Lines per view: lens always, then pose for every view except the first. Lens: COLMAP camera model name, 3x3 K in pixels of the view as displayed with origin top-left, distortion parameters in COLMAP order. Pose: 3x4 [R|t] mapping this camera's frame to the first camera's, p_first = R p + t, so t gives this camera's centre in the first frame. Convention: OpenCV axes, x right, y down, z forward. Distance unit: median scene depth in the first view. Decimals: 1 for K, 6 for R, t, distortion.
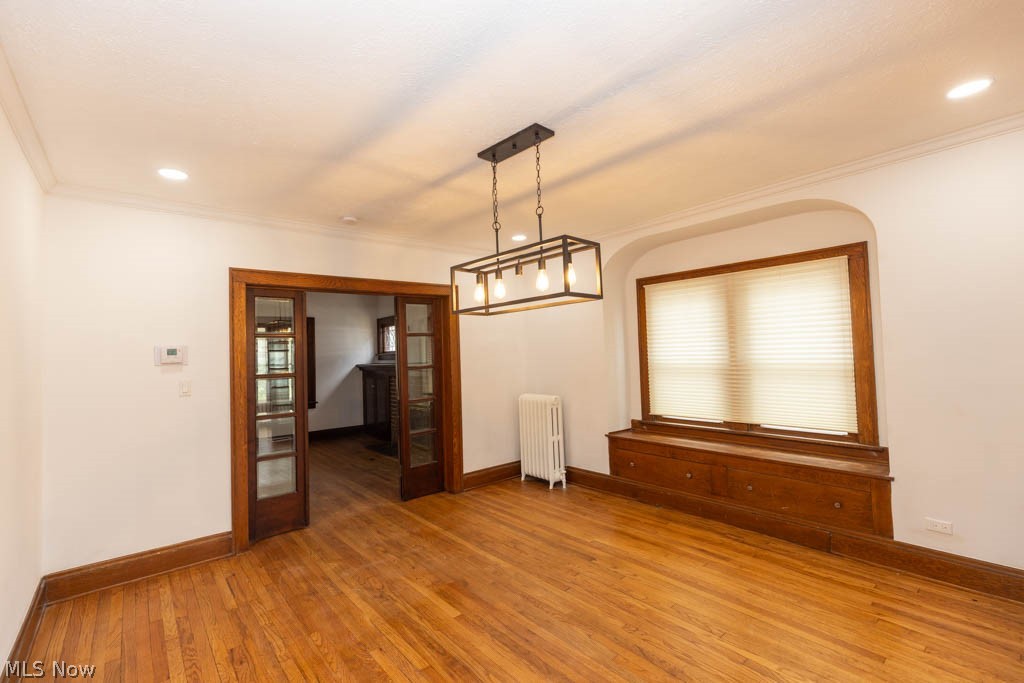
lens RADIAL K [[458.9, 0, 507.1], [0, 458.9, 337.5], [0, 0, 1]] dist [0.010696, 0.000263]
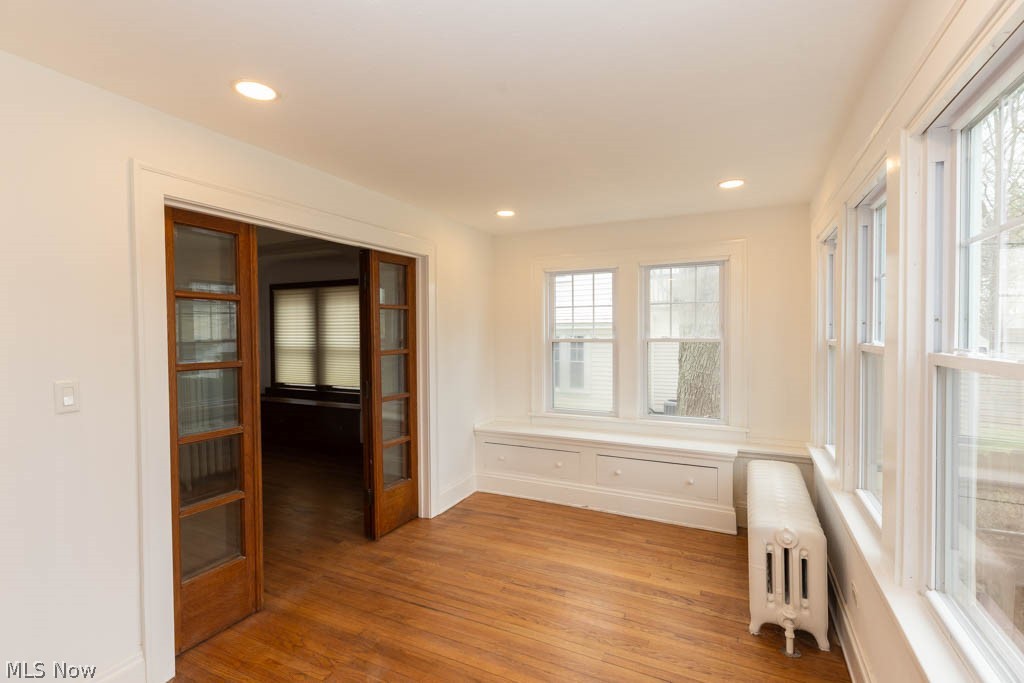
lens RADIAL K [[458.9, 0, 507.1], [0, 458.9, 337.5], [0, 0, 1]] dist [0.010696, 0.000263]
pose [[0.921127, 0.026220, 0.388379, 0.559903], [-0.040421, 0.998778, 0.028438, -0.050464], [-0.387159, -0.041894, 0.921061, -0.753014]]
